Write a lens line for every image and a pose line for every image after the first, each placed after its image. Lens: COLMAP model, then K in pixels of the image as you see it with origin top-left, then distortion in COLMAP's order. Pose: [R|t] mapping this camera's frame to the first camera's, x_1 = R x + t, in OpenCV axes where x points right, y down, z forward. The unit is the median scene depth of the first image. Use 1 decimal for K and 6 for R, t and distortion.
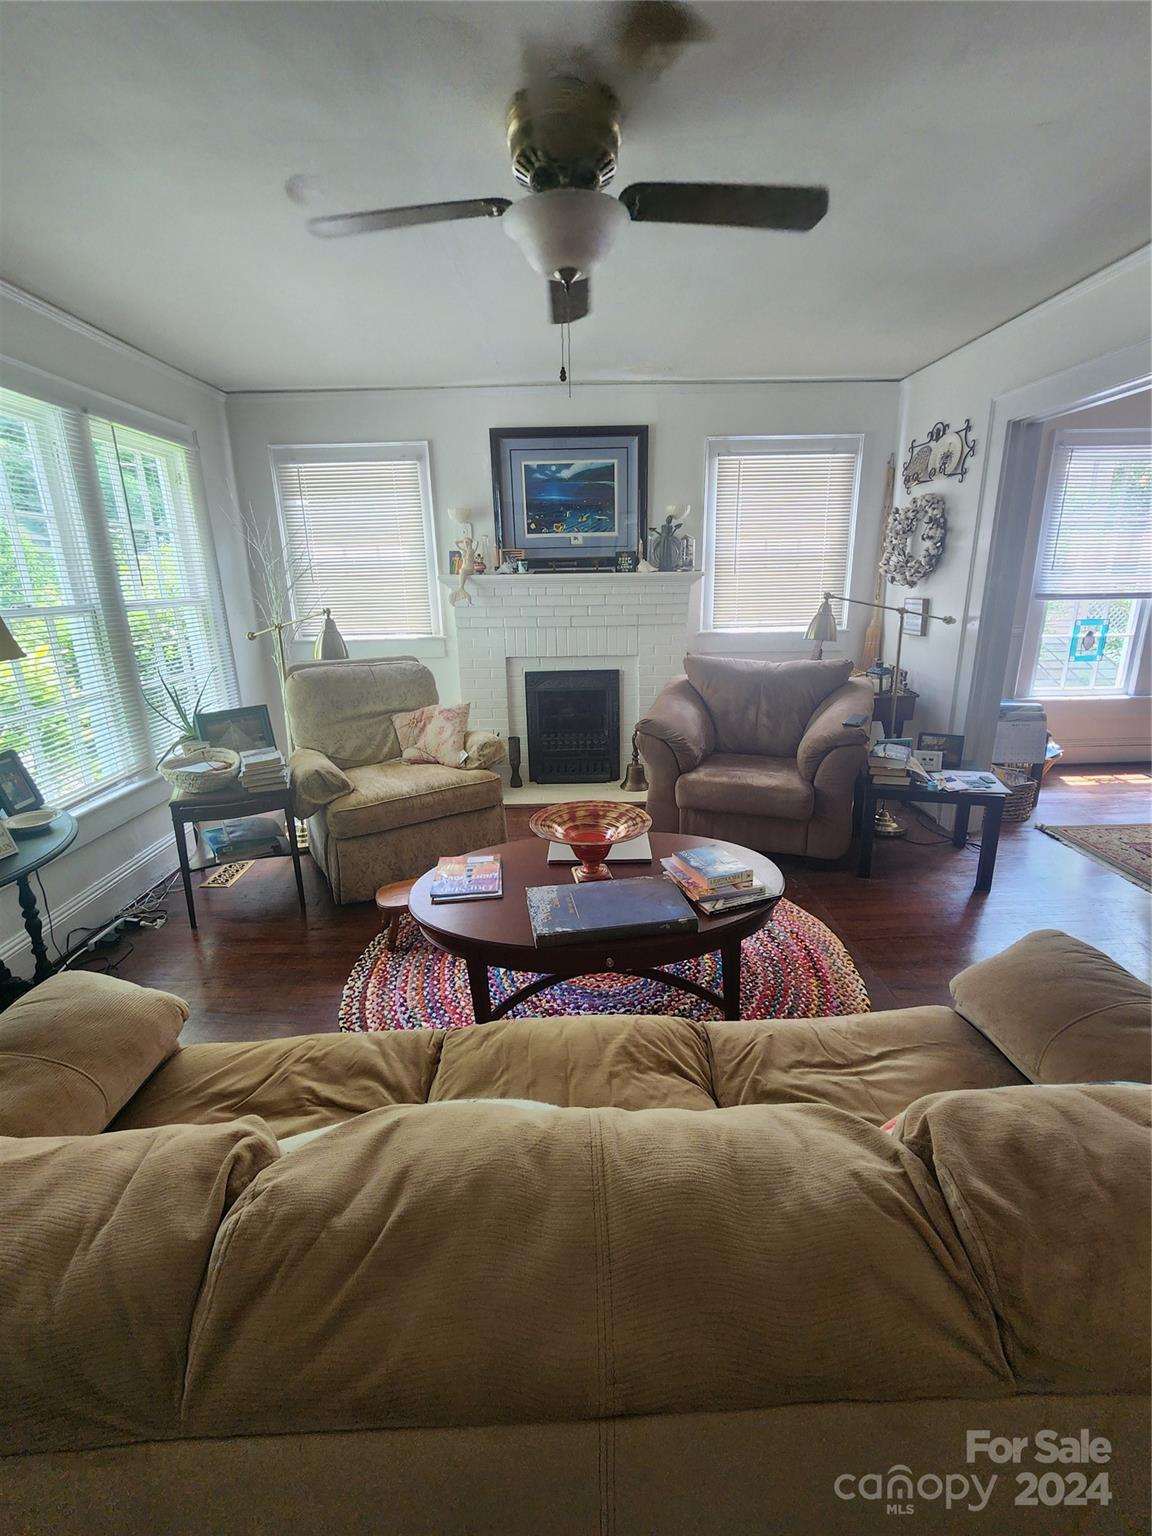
lens RADIAL K [[654.5, 0, 578.9], [0, 654.5, 757.3], [0, 0, 1]] dist [-0.003573, 0.002875]
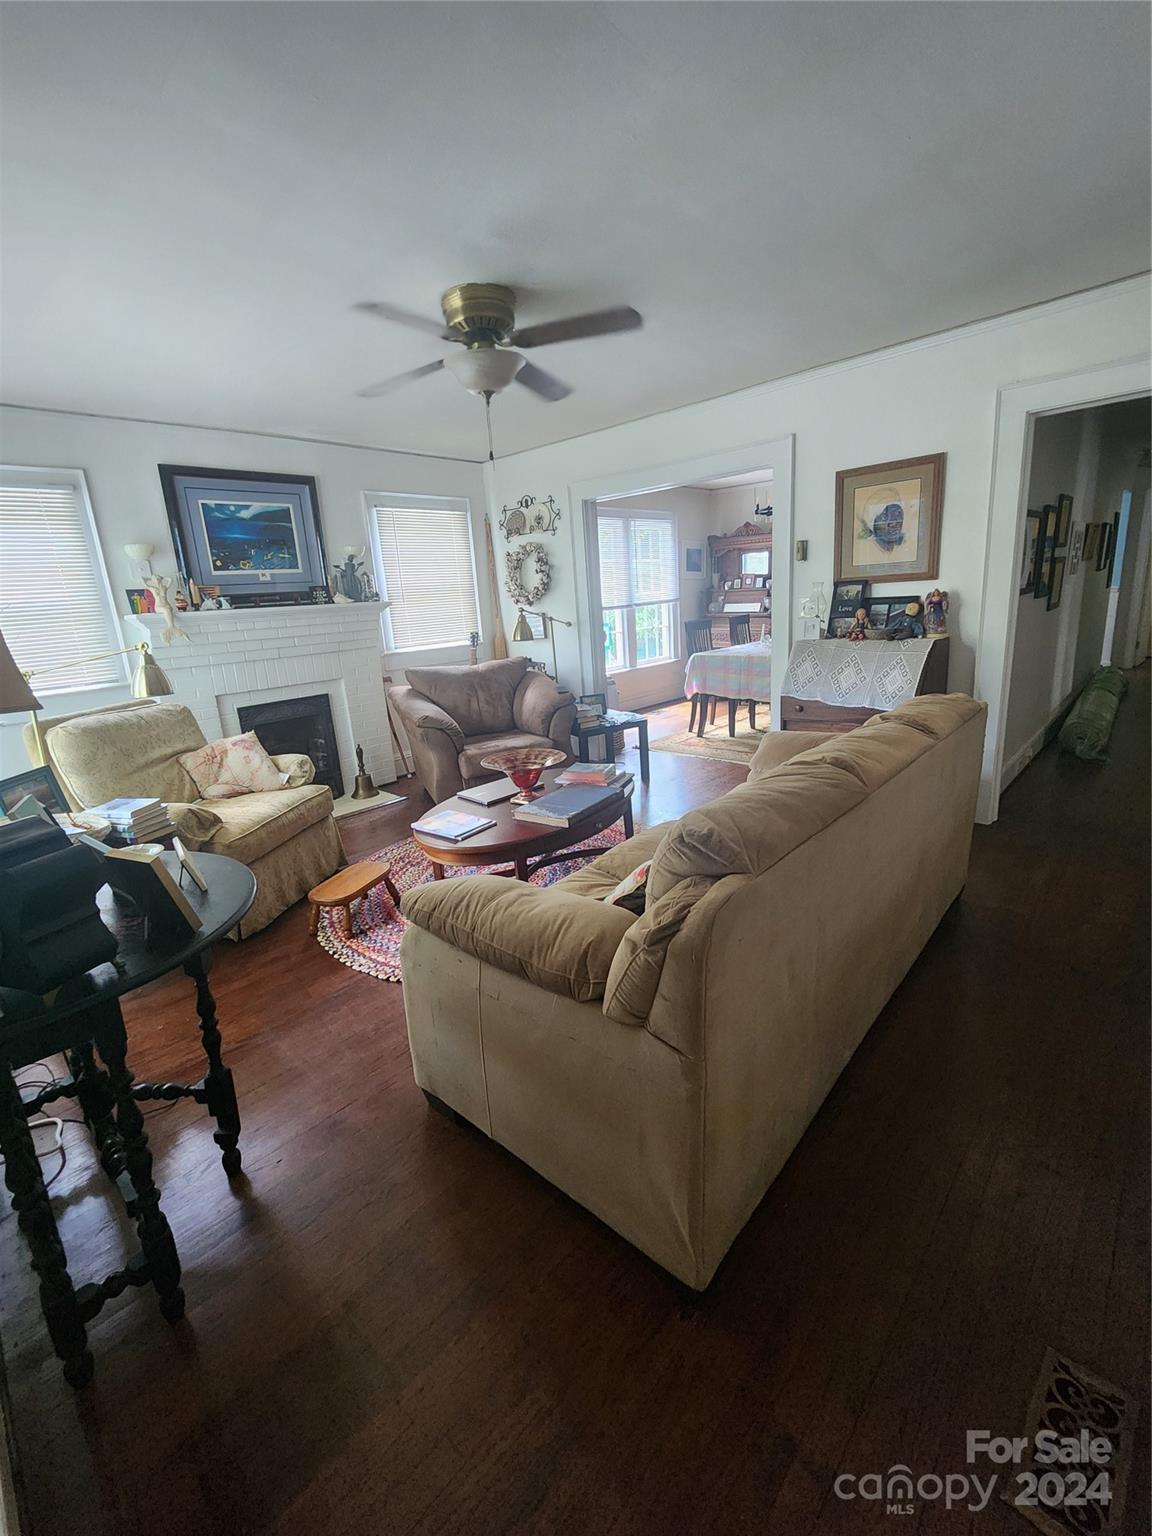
lens RADIAL K [[654.5, 0, 577.3], [0, 654.5, 757.7], [0, 0, 1]] dist [-0.003573, 0.002875]
pose [[0.691696, -0.199747, 0.694016, -0.463273], [0.246547, 0.968567, 0.033043, 0.039568], [-0.678801, 0.148251, 0.719201, -0.053344]]
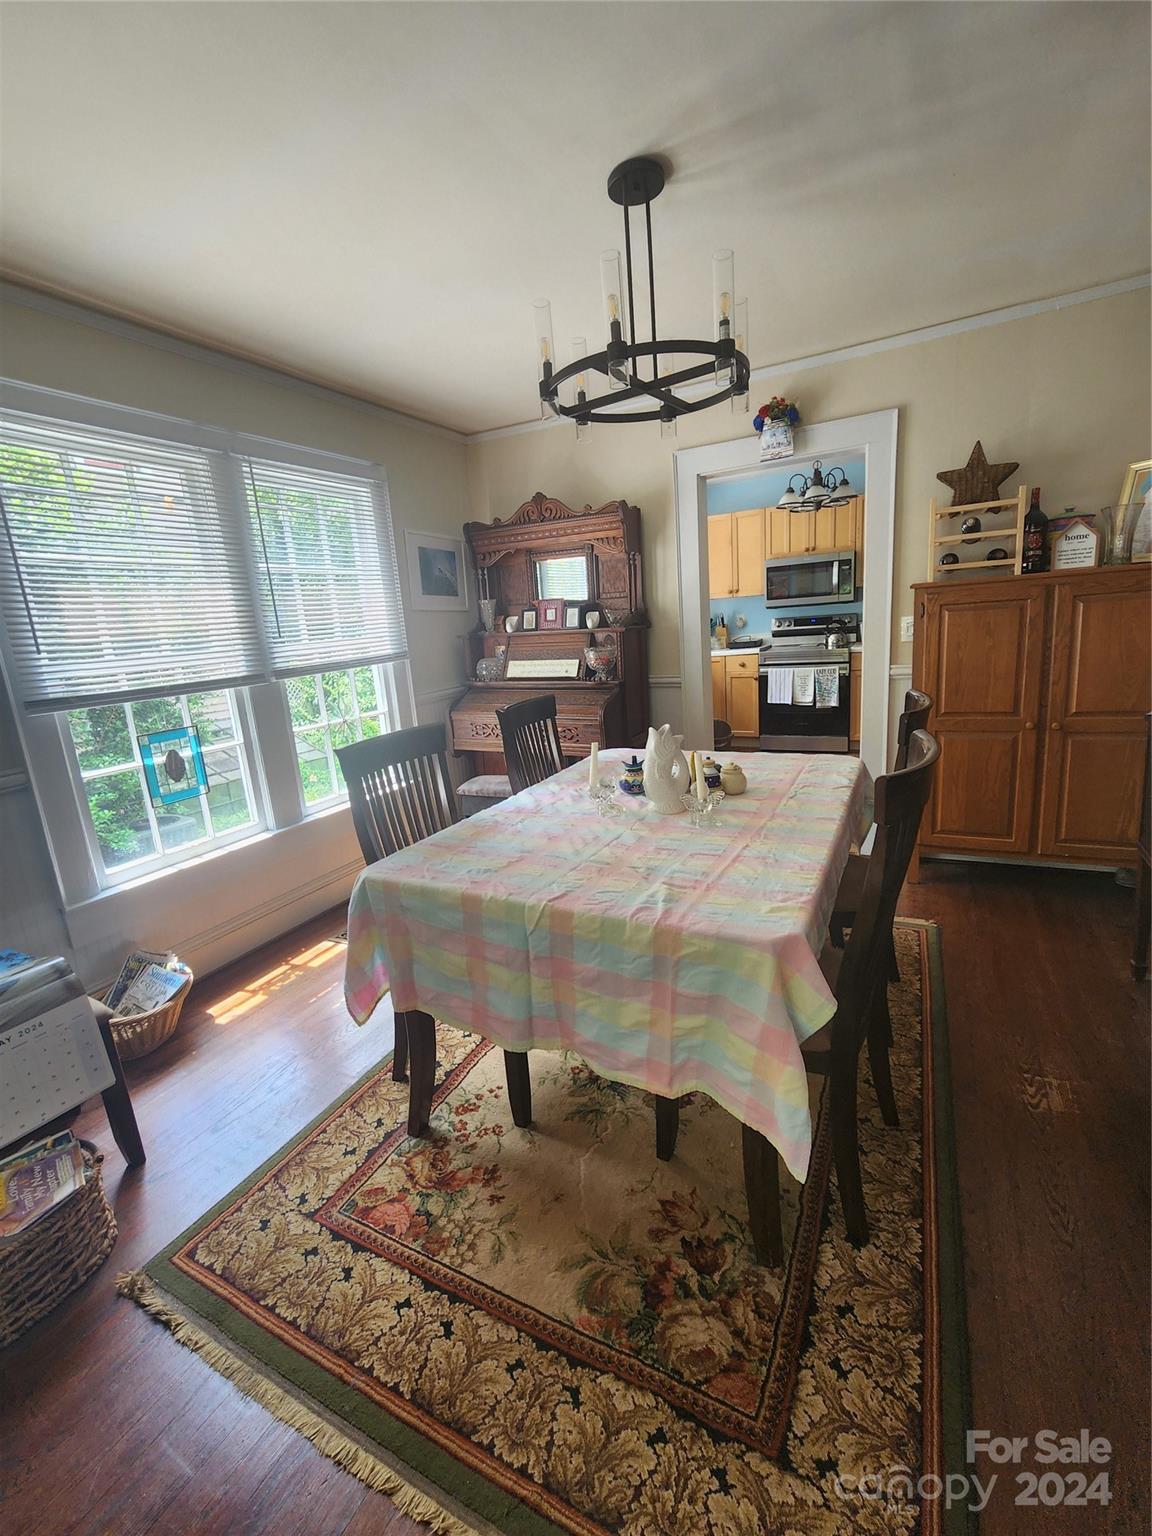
lens RADIAL K [[654.5, 0, 578.8], [0, 654.5, 766.0], [0, 0, 1]] dist [-0.003573, 0.002875]
pose [[0.472910, -0.210260, 0.855656, 0.504433], [0.303064, 0.950674, 0.066110, -0.120628], [-0.827350, 0.228055, 0.513305, 0.451534]]
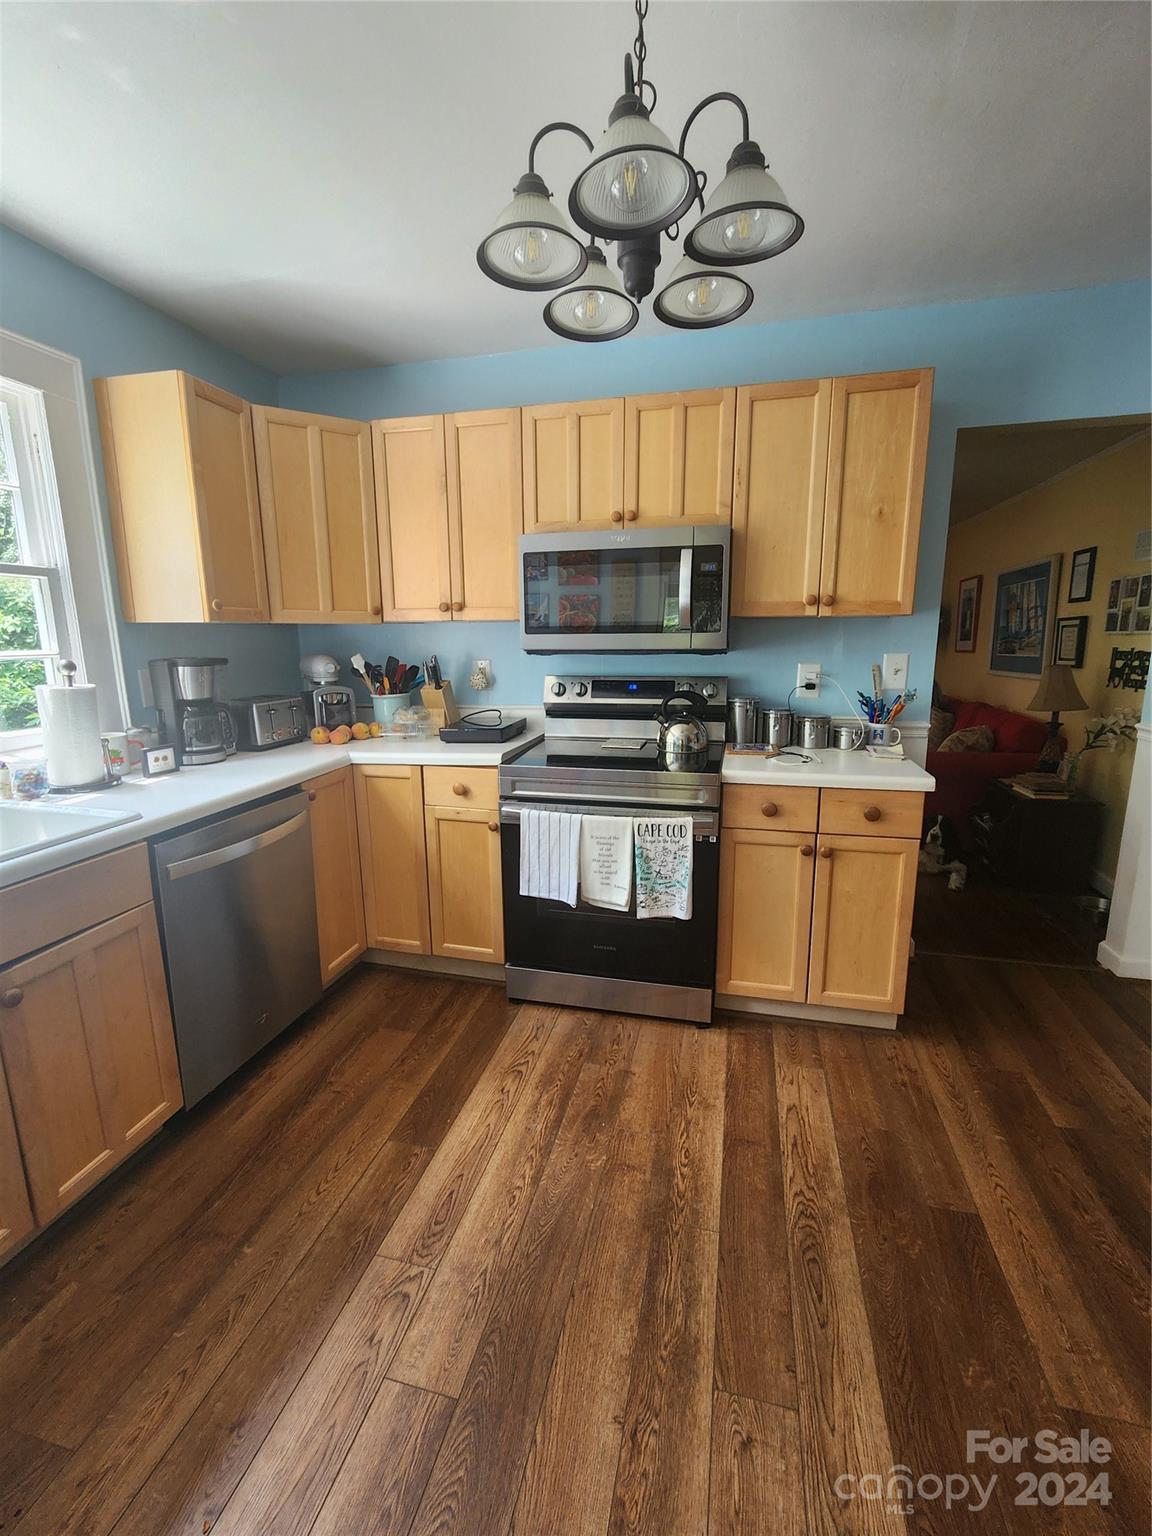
lens RADIAL K [[654.5, 0, 578.6], [0, 654.5, 765.4], [0, 0, 1]] dist [-0.003573, 0.002875]
pose [[0.253752, -0.172422, 0.951778, 1.485683], [0.266996, 0.958241, 0.102409, -0.183375], [-0.929690, 0.228134, 0.289191, 0.583470]]
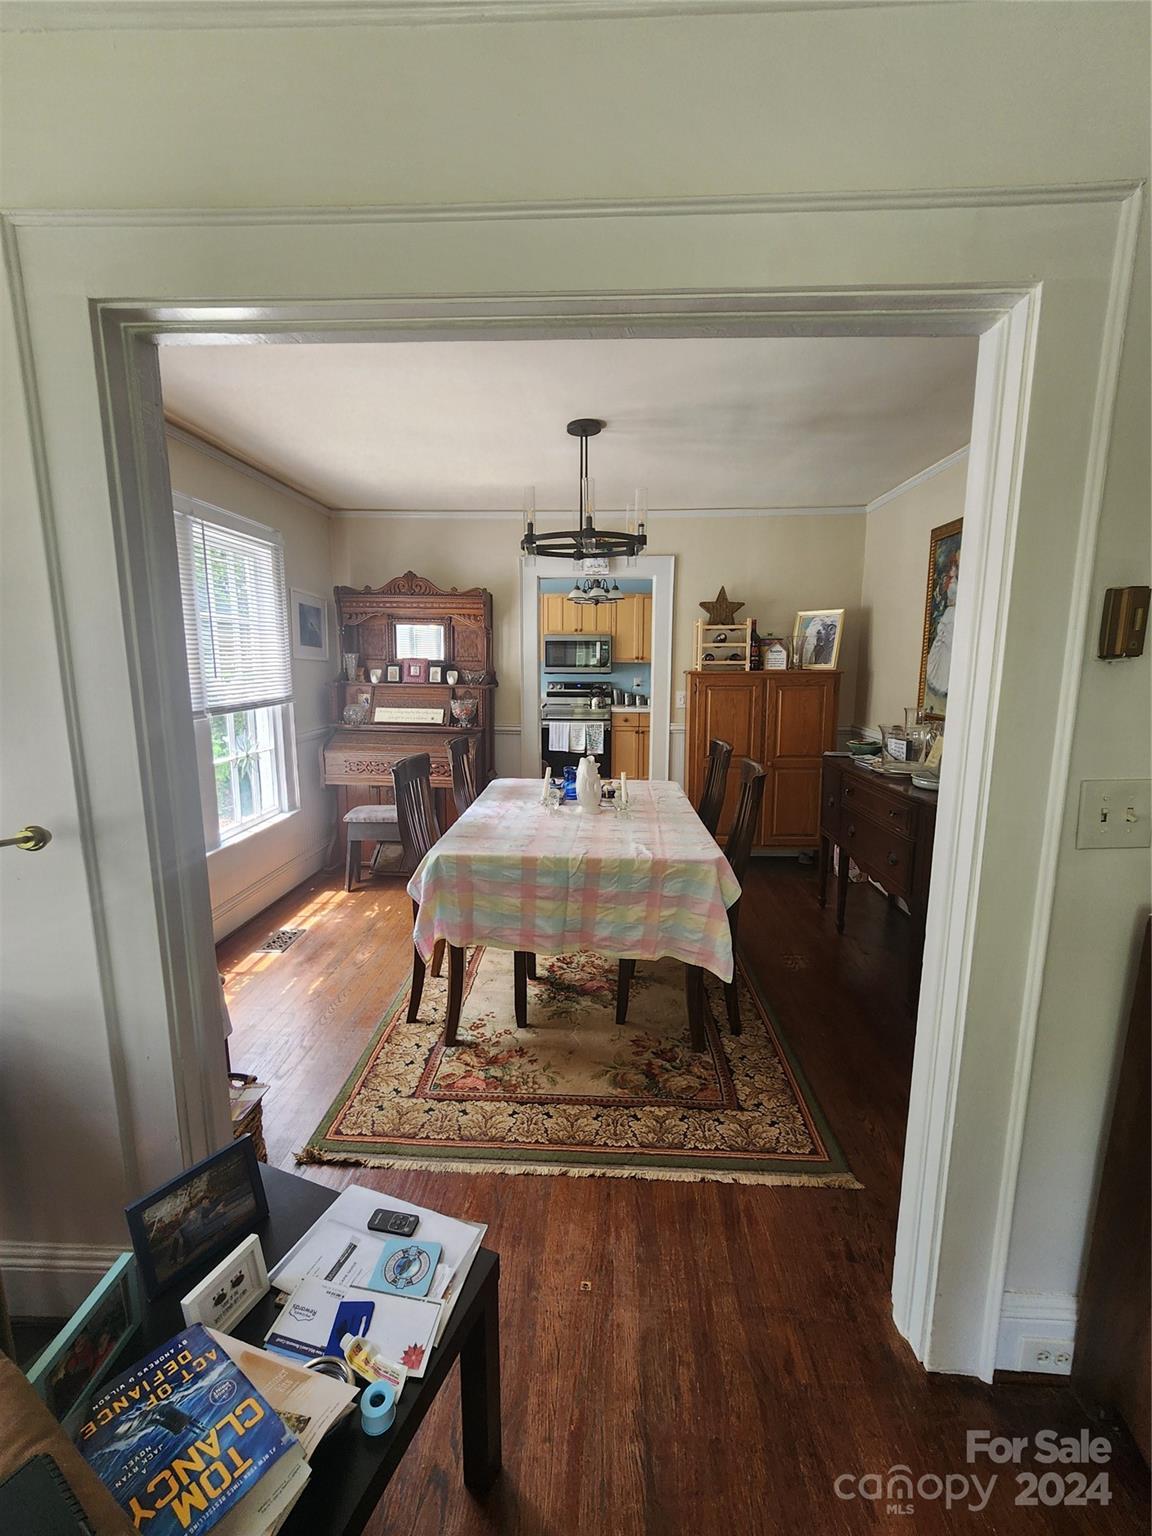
lens RADIAL K [[654.5, 0, 577.5], [0, 654.5, 769.8], [0, 0, 1]] dist [-0.003573, 0.002875]
pose [[0.062240, -0.145636, 0.987379, 0.213466], [0.270031, 0.954857, 0.123817, -0.180166], [-0.960838, 0.258916, 0.098757, 0.585623]]
